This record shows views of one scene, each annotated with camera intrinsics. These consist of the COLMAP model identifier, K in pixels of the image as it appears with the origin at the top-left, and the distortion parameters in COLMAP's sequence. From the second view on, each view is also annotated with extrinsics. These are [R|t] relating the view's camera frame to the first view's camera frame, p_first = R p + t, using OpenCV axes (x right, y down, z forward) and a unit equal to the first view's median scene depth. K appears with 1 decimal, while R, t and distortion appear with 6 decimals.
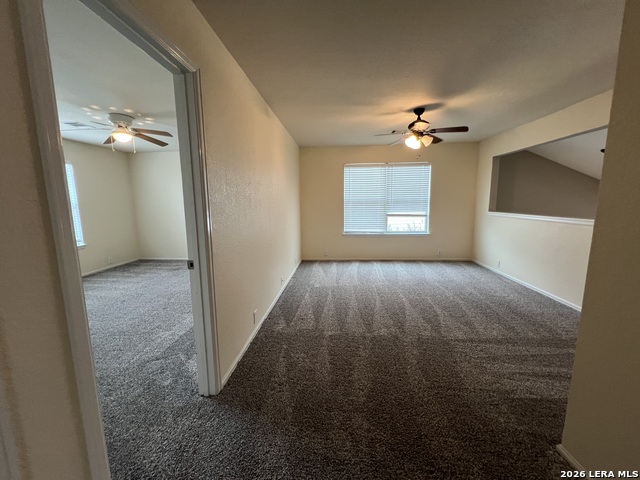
lens RADIAL K [[254.5, 0, 320.0], [0, 254.5, 240.0], [0, 0, 1]] dist [-0.005713, -0.000007]
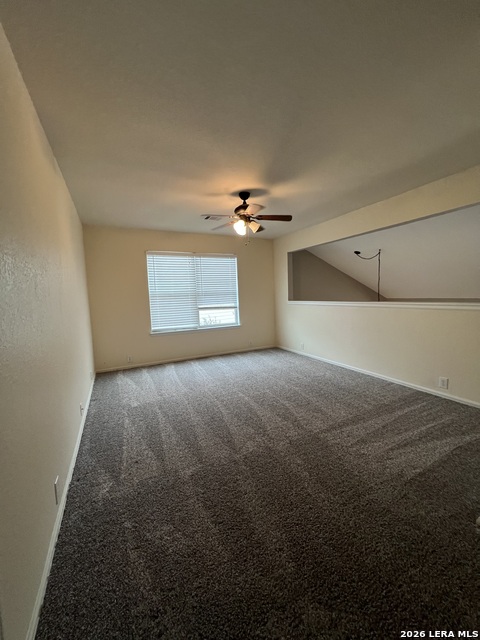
lens RADIAL K [[254.5, 0, 240.0], [0, 254.5, 320.0], [0, 0, 1]] dist [-0.005713, -0.000007]
pose [[0.861611, -0.067073, 0.503118, -0.116012], [0.100228, 0.994196, -0.039104, -0.008486], [-0.497575, 0.084119, 0.863333, 0.199589]]
